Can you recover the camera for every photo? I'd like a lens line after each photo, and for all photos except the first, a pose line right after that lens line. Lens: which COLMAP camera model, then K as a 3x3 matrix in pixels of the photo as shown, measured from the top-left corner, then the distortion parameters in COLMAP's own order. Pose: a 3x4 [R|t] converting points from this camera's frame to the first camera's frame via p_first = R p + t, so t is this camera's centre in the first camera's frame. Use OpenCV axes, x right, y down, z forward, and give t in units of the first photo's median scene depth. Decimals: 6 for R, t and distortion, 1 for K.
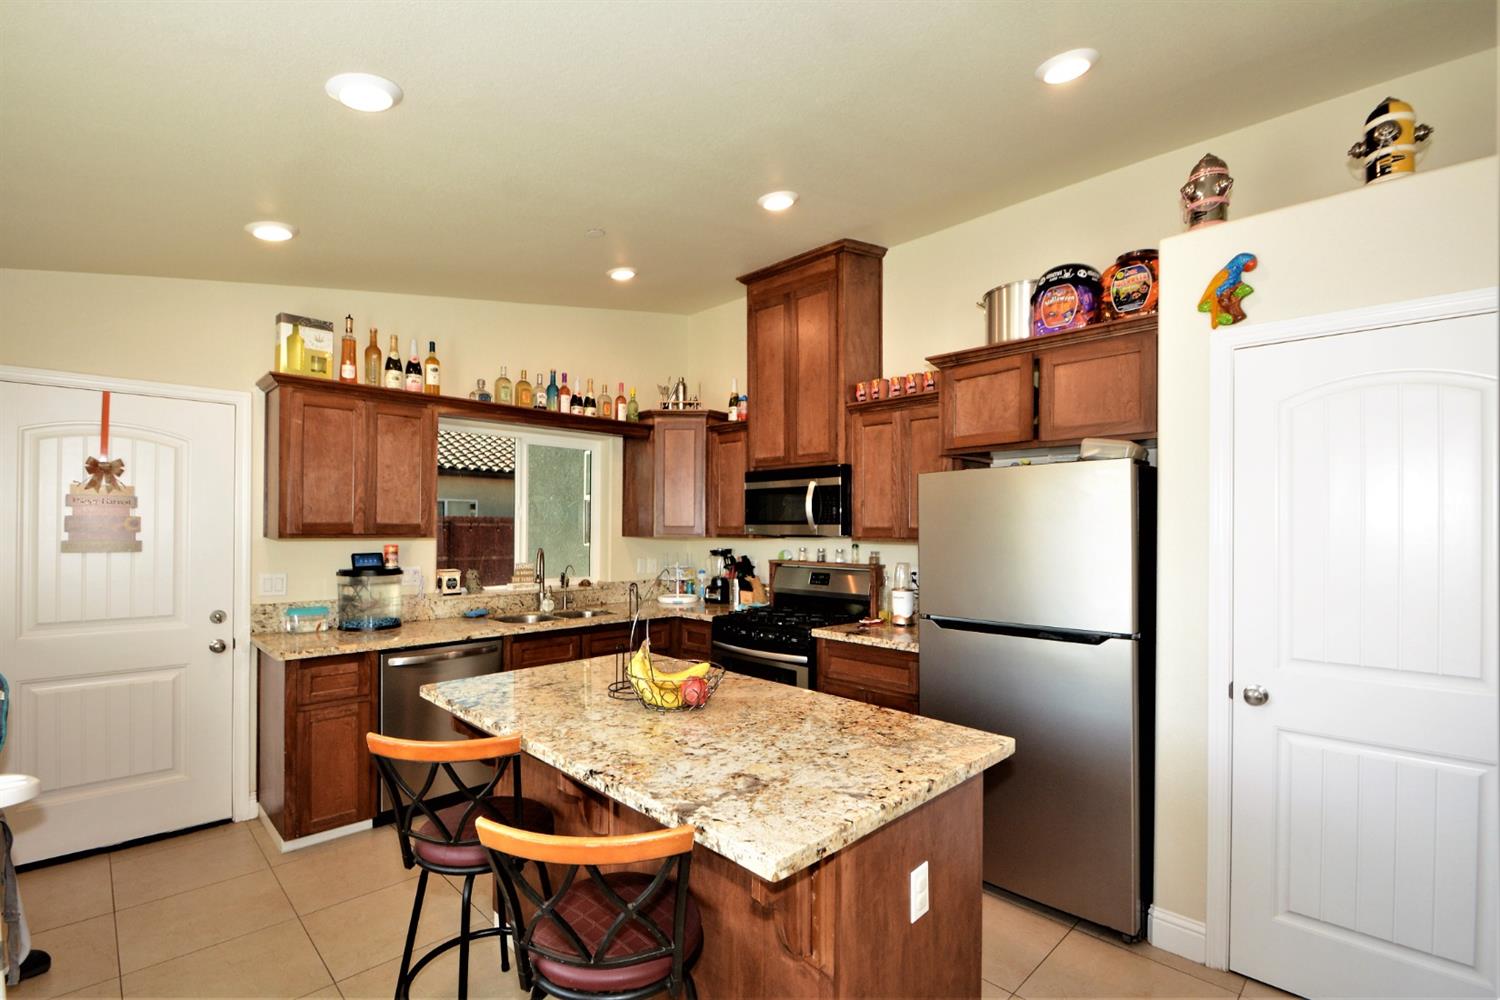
lens RADIAL K [[669.5, 0, 734.5], [0, 669.5, 523.3], [0, 0, 1]] dist [0.012324, -0.014632]
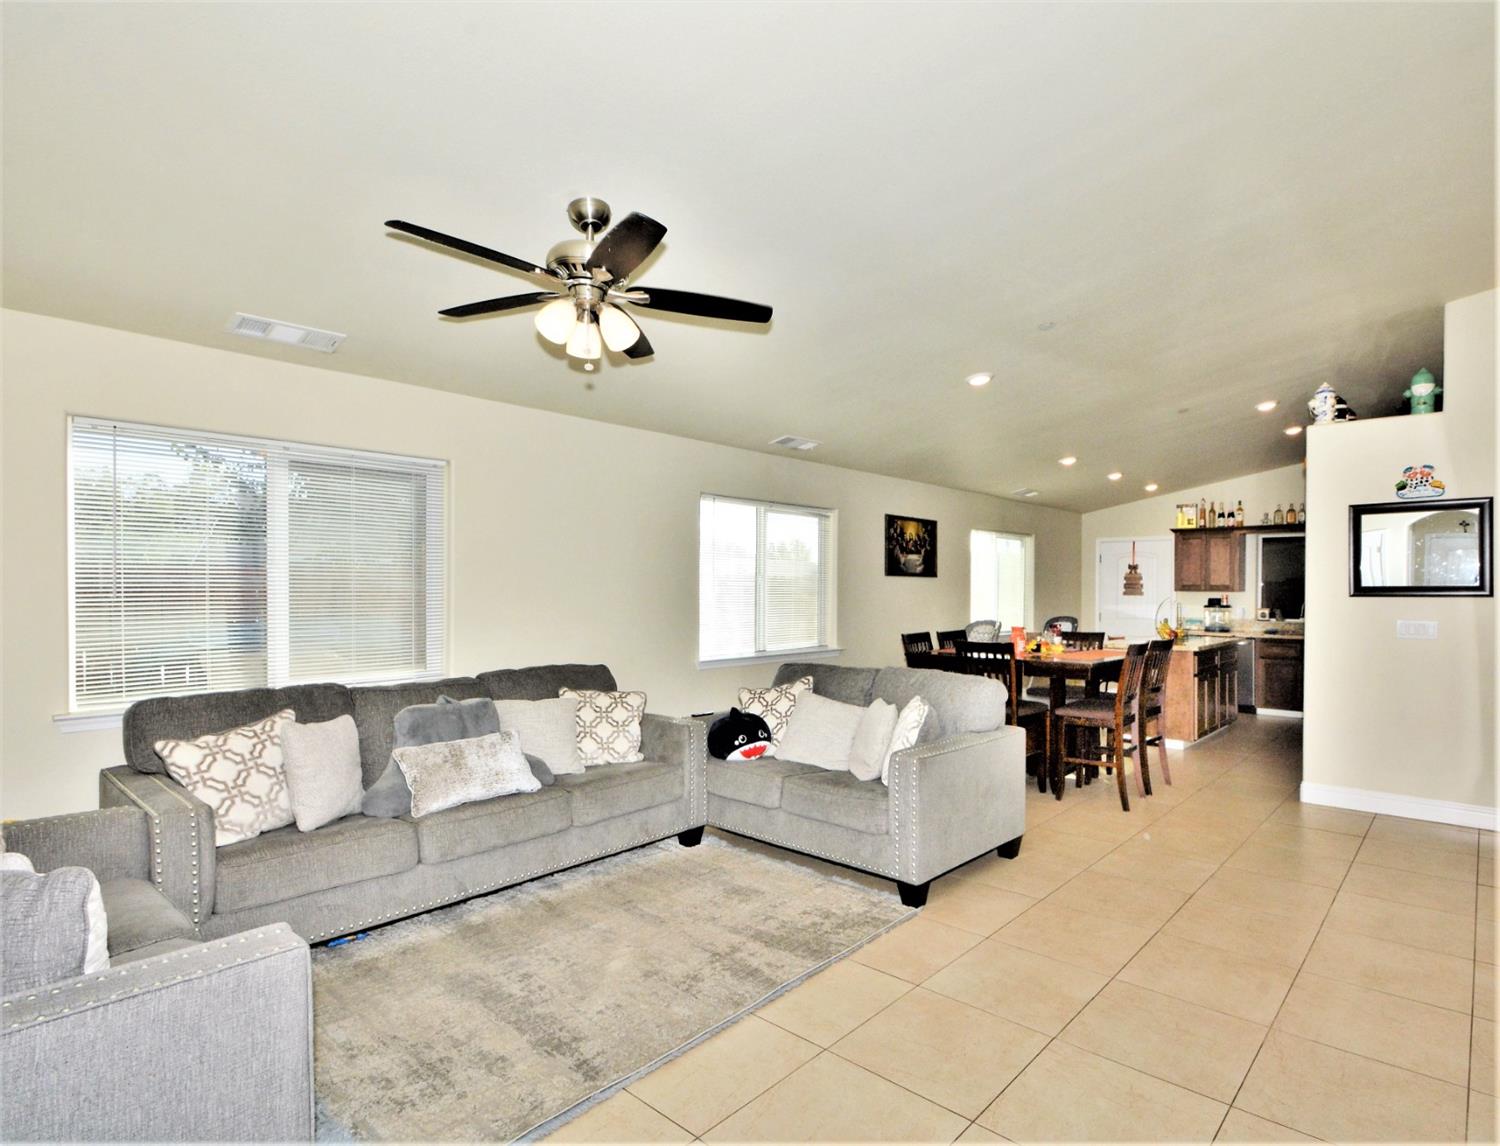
lens RADIAL K [[791.8, 0, 828.9], [0, 791.8, 590.6], [0, 0, 1]] dist [-0.013324, -0.000304]
pose [[0.102516, -0.003621, -0.994725, 1.981585], [-0.000305, 0.999993, -0.003672, 0.028070], [0.994731, 0.000680, 0.102514, -0.586912]]
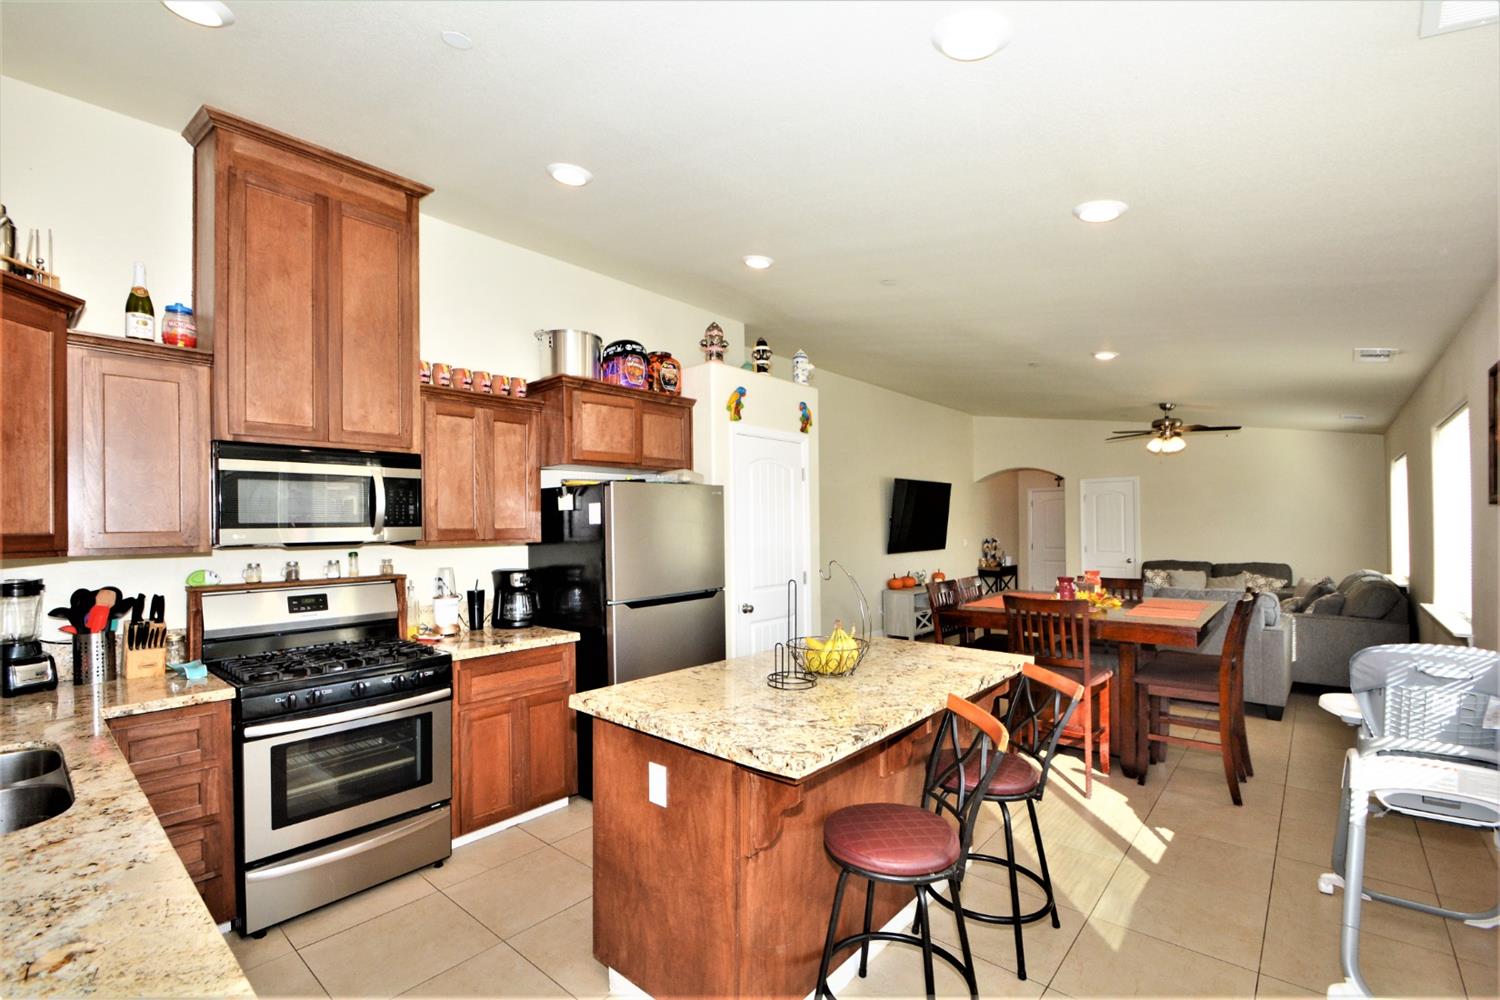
lens RADIAL K [[654.9, 0, 732.7], [0, 654.9, 527.4], [0, 0, 1]] dist [0.008573, -0.014443]
pose [[-0.066529, -0.007294, 0.997758, -0.706843], [0.005657, 0.999954, 0.007687, -0.001549], [-0.997768, 0.006156, -0.066485, 0.697531]]
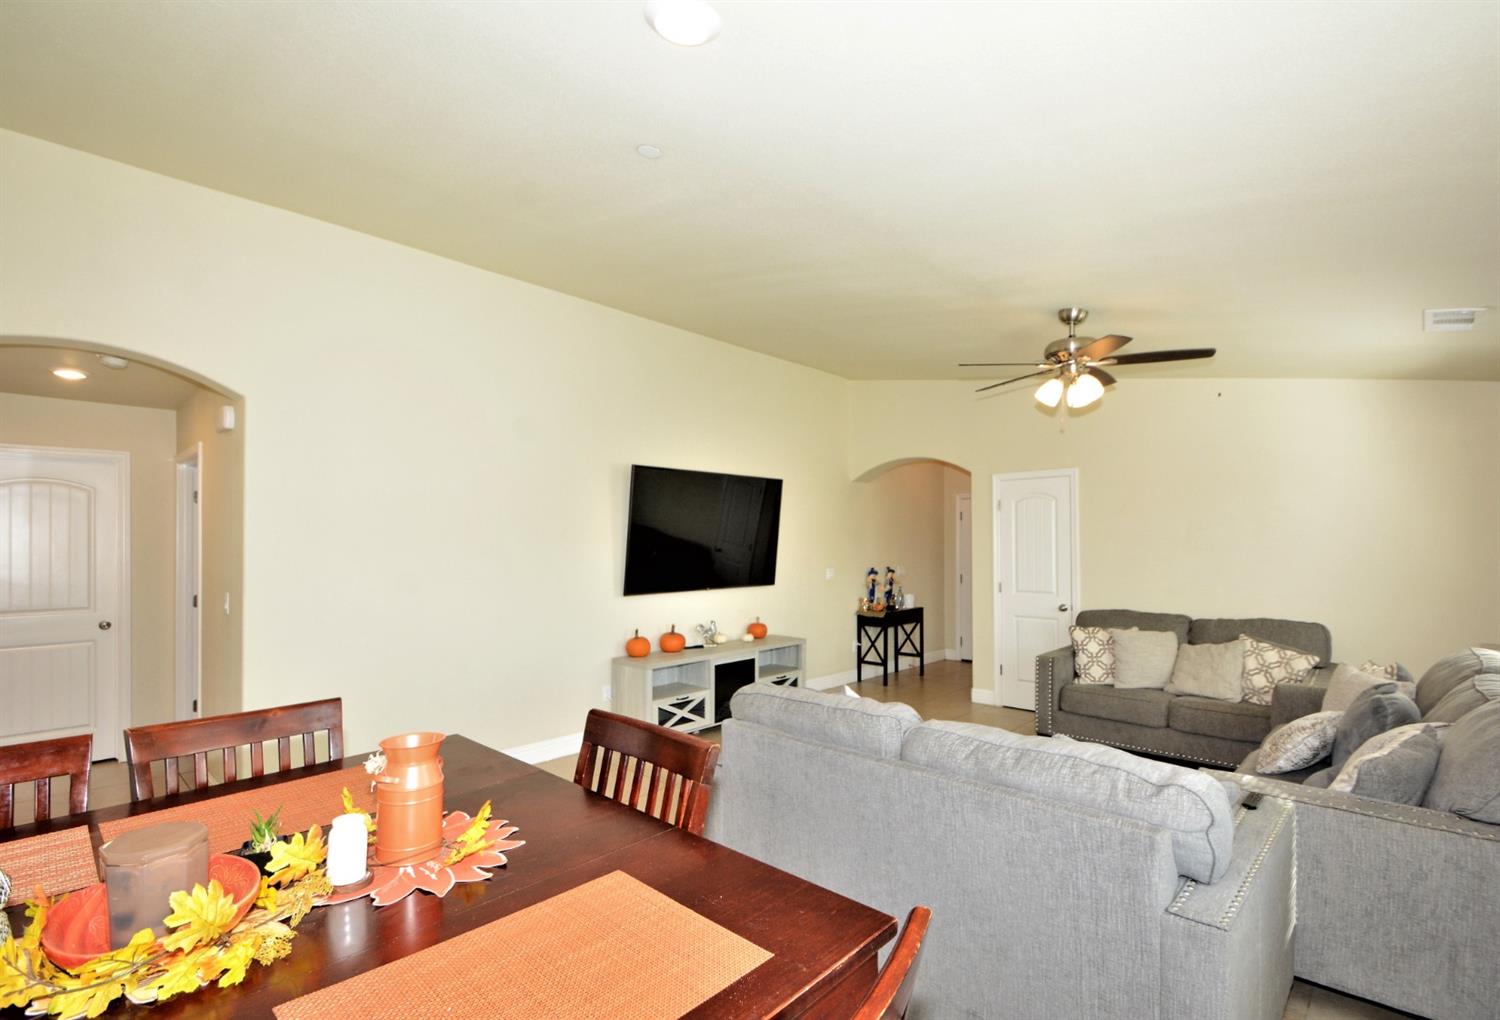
lens RADIAL K [[692.0, 0, 750.2], [0, 692.0, 548.3], [0, 0, 1]] dist [-0.001595, -0.000358]
pose [[-0.044372, -0.011888, 0.998944, 0.152141], [-0.002161, 0.999928, 0.011804, -0.001886], [-0.999013, -0.001635, -0.044394, -0.209648]]
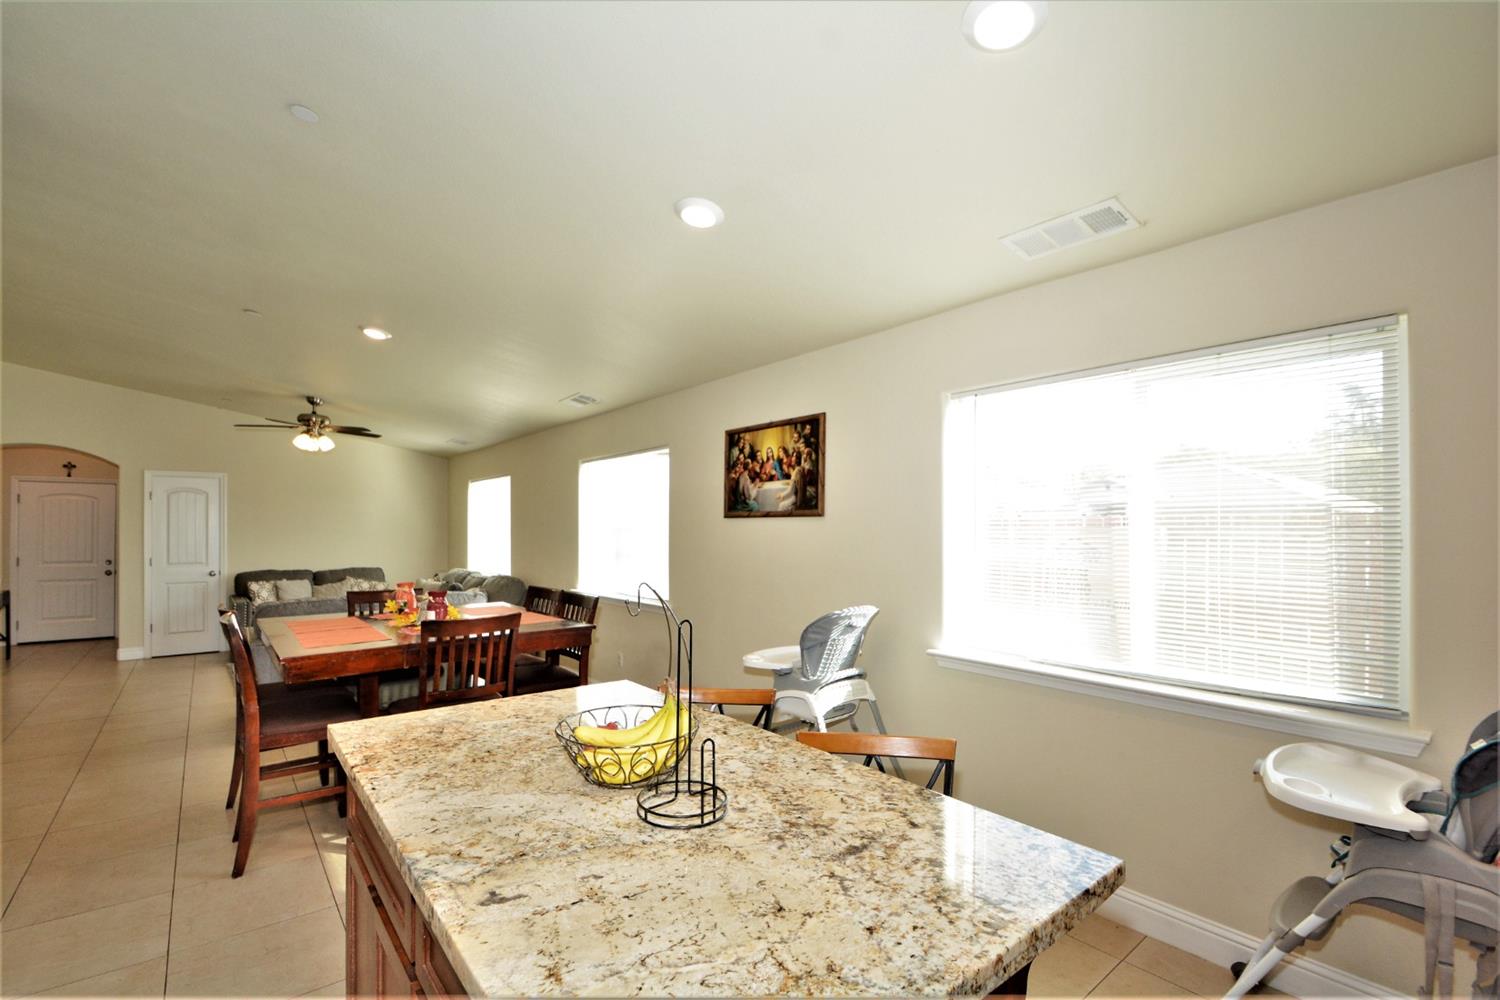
lens RADIAL K [[654.9, 0, 732.7], [0, 654.9, 527.4], [0, 0, 1]] dist [0.008573, -0.014443]
pose [[-0.995118, -0.008048, 0.098367, -0.148360], [-0.008748, 0.999939, -0.006693, 0.006824], [-0.098307, -0.007521, -0.995128, 0.939914]]
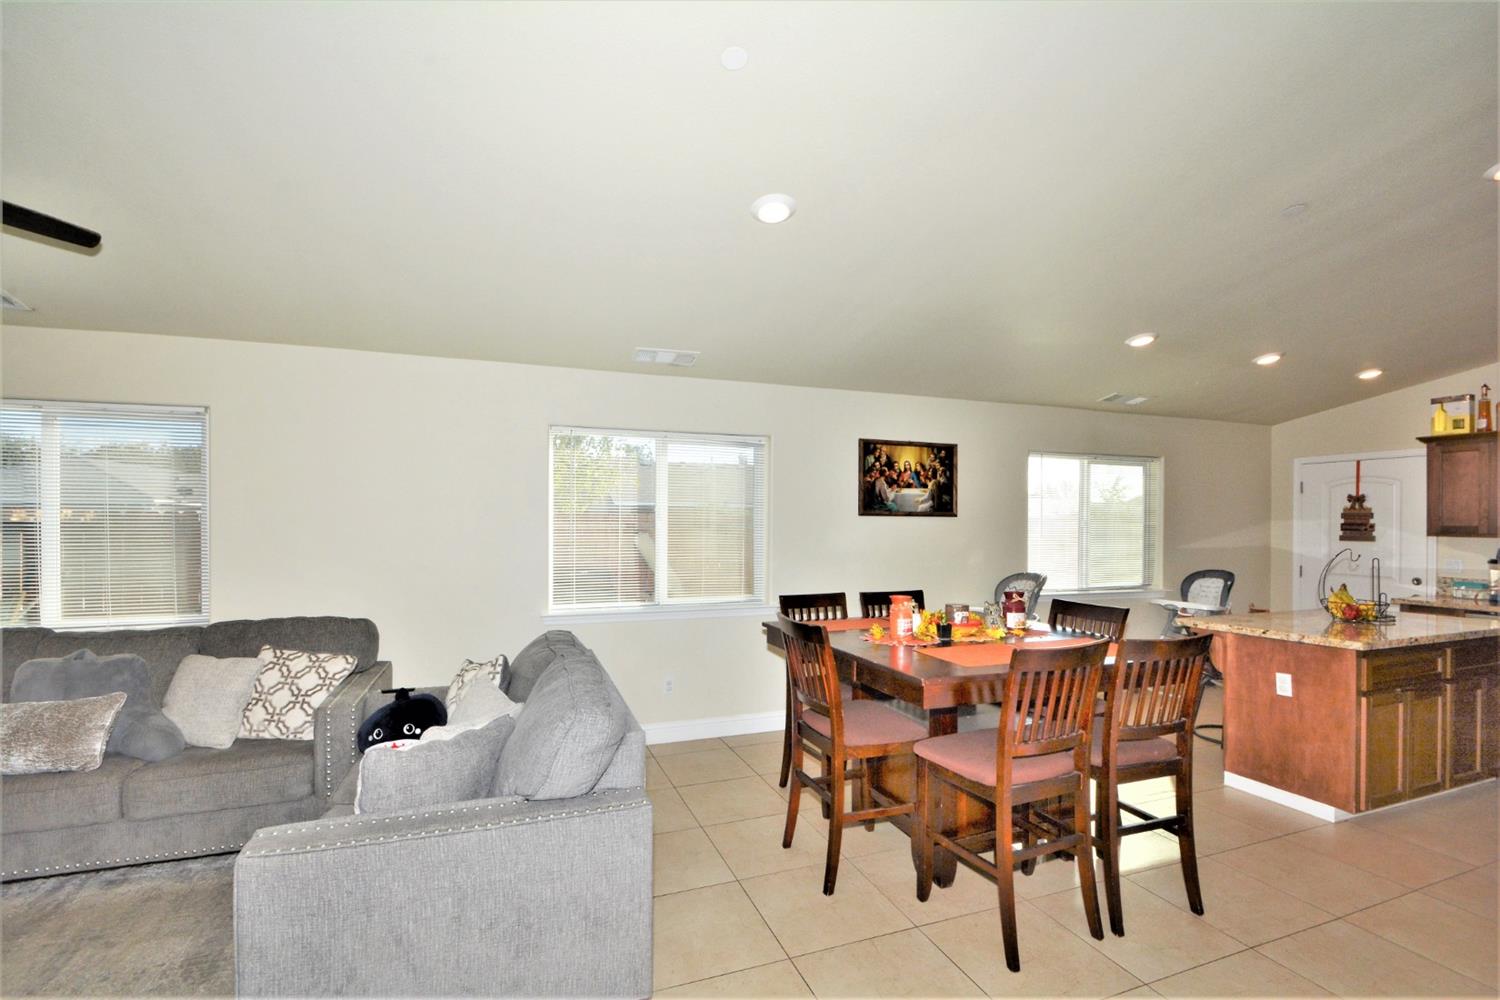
lens RADIAL K [[654.9, 0, 732.7], [0, 654.9, 527.4], [0, 0, 1]] dist [0.008573, -0.014443]
pose [[-0.414057, -0.003577, -0.910244, 1.306639], [-0.003158, 0.999992, -0.002493, 0.010120], [0.910246, 0.001843, -0.414065, 0.085110]]
